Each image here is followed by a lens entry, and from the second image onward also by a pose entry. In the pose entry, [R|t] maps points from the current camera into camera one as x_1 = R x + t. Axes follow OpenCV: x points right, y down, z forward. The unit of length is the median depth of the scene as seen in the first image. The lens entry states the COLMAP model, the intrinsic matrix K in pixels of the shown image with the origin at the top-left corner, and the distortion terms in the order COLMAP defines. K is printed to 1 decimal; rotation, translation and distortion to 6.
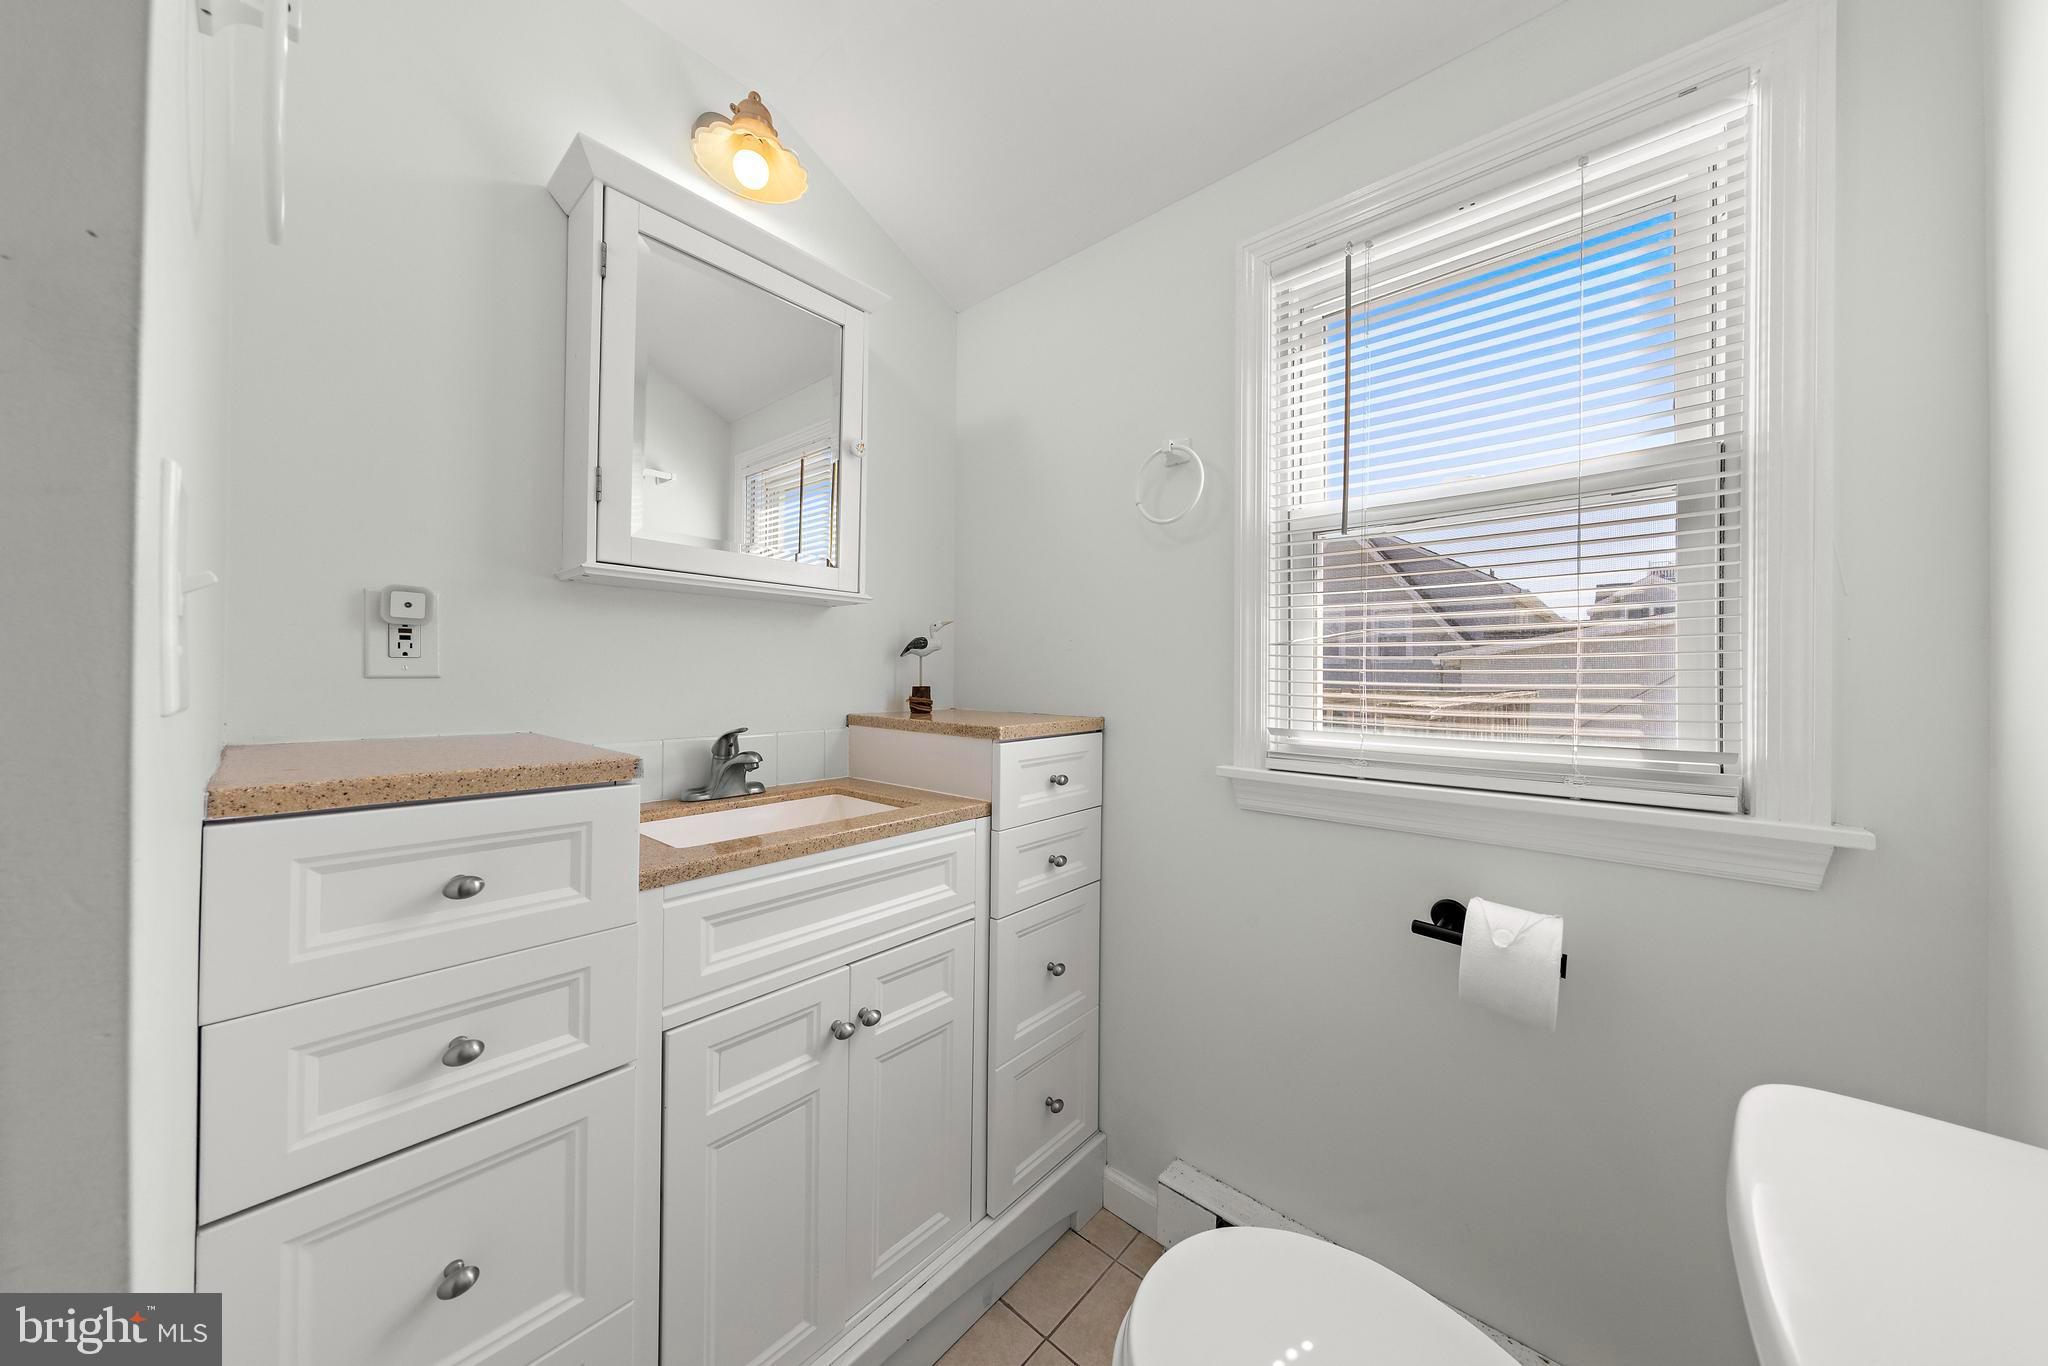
lens RADIAL K [[670.3, 0, 1024.0], [0, 670.3, 683.0], [0, 0, 1]] dist [-0.001236, 0.000080]
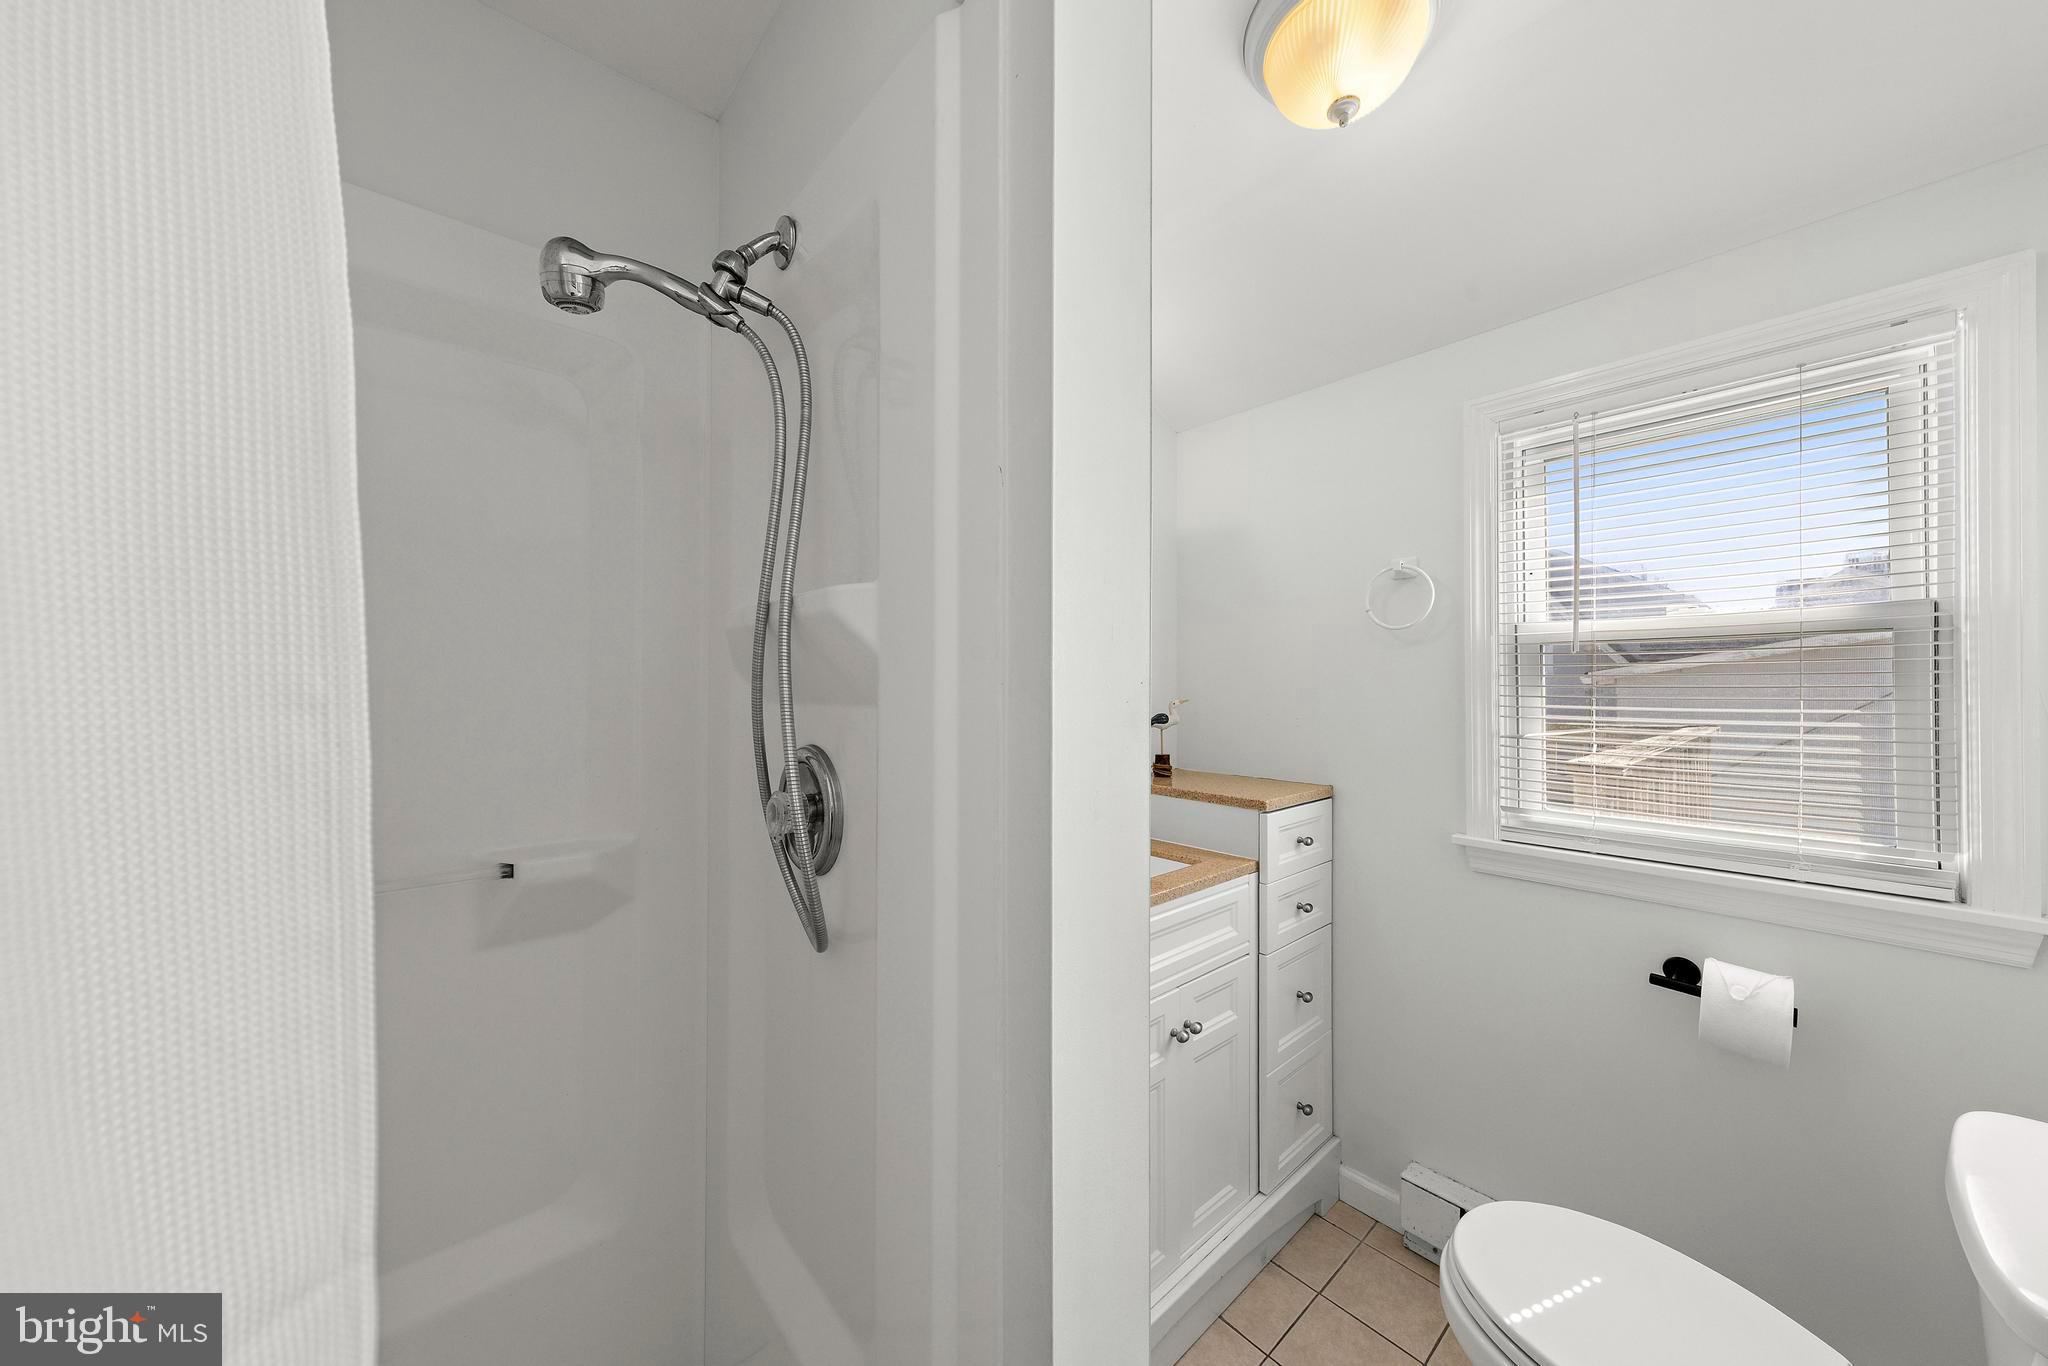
lens RADIAL K [[677.7, 0, 1019.7], [0, 677.7, 691.6], [0, 0, 1]] dist [0.000957, -0.000303]
pose [[0.991772, -0.006793, -0.127837, -0.333496], [0.005780, 0.999949, -0.008290, -0.132271], [0.127887, 0.007483, 0.991761, -0.320534]]
